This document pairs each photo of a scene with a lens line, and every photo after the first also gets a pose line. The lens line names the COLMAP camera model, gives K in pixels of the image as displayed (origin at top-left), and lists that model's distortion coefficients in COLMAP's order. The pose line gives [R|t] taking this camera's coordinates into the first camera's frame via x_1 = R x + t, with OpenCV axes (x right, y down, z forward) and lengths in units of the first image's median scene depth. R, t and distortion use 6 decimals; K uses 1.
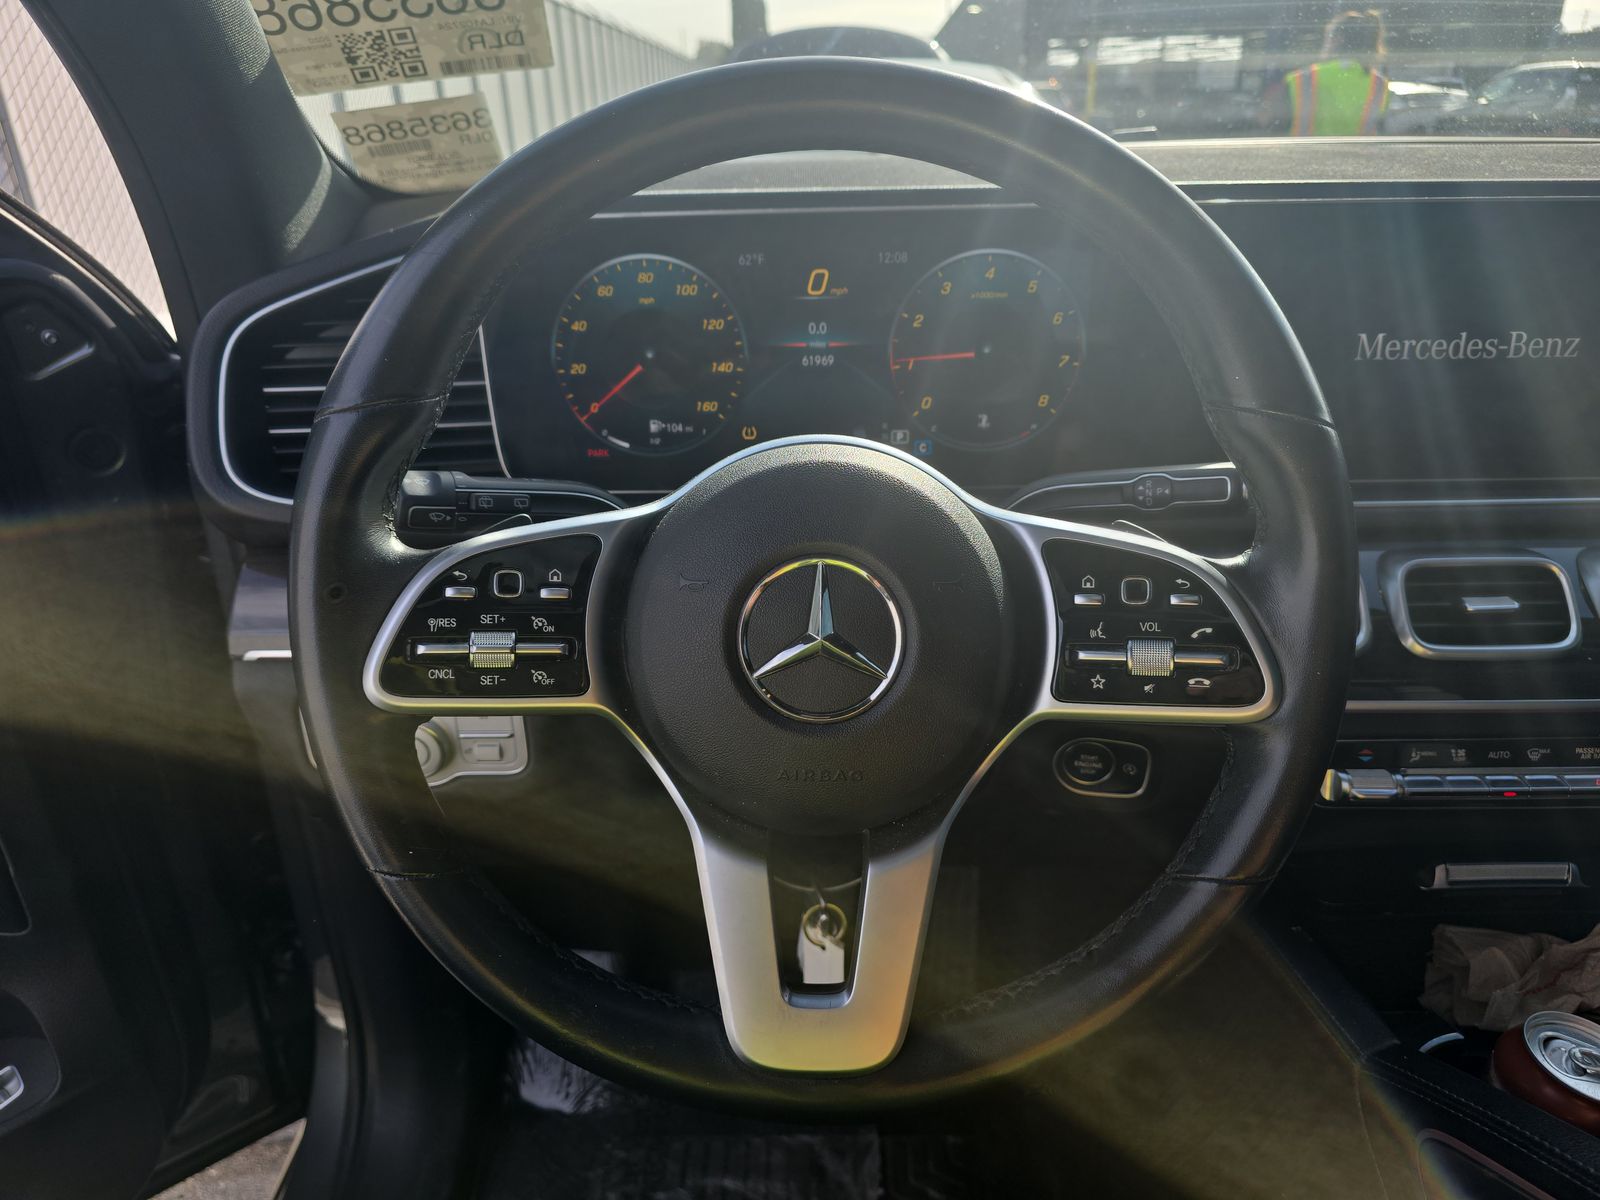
lens RADIAL K [[1143.7, 0, 800.0], [0, 1143.7, 600.0], [0, 0, 1]] dist [0.049657, -0.049115]
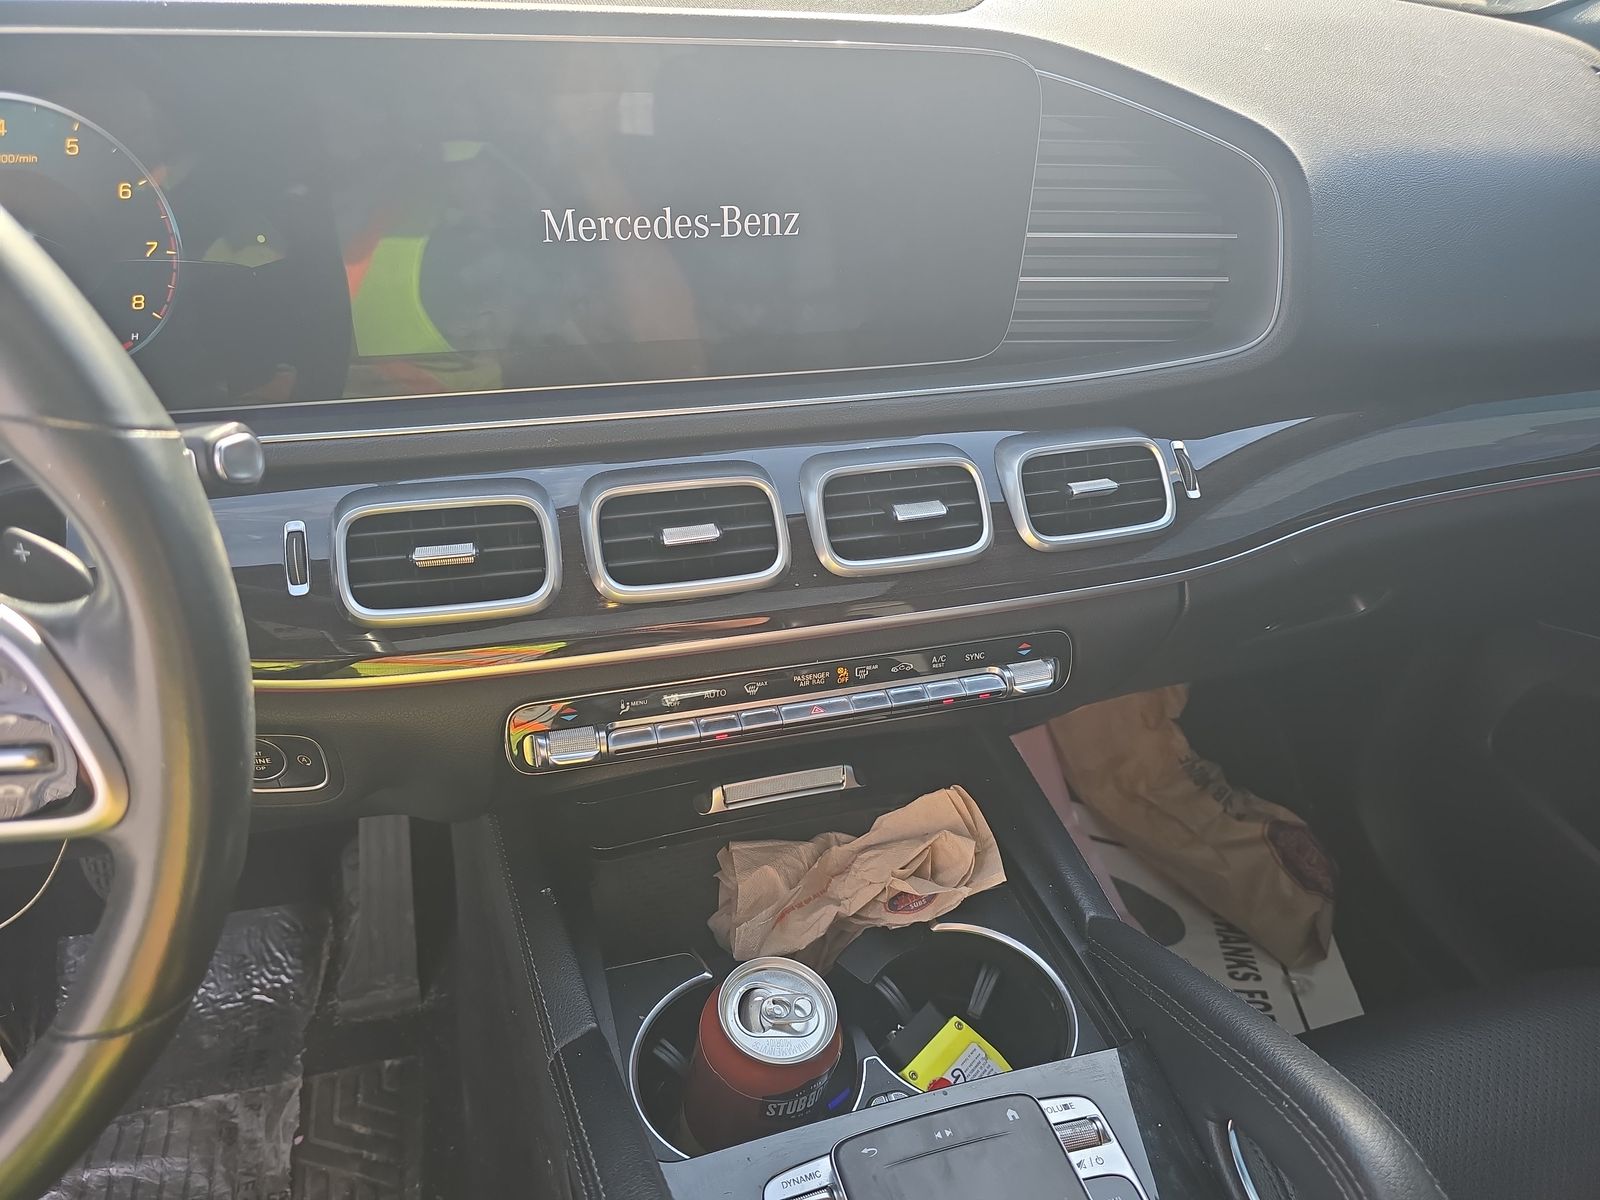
lens RADIAL K [[1143.7, 0, 800.0], [0, 1143.7, 600.0], [0, 0, 1]] dist [0.049657, -0.049115]
pose [[0.954726, -0.106976, 0.277585, 0.398648], [0.057416, 0.981824, 0.180900, -0.094236], [-0.291892, -0.156773, 0.943516, 0.124588]]
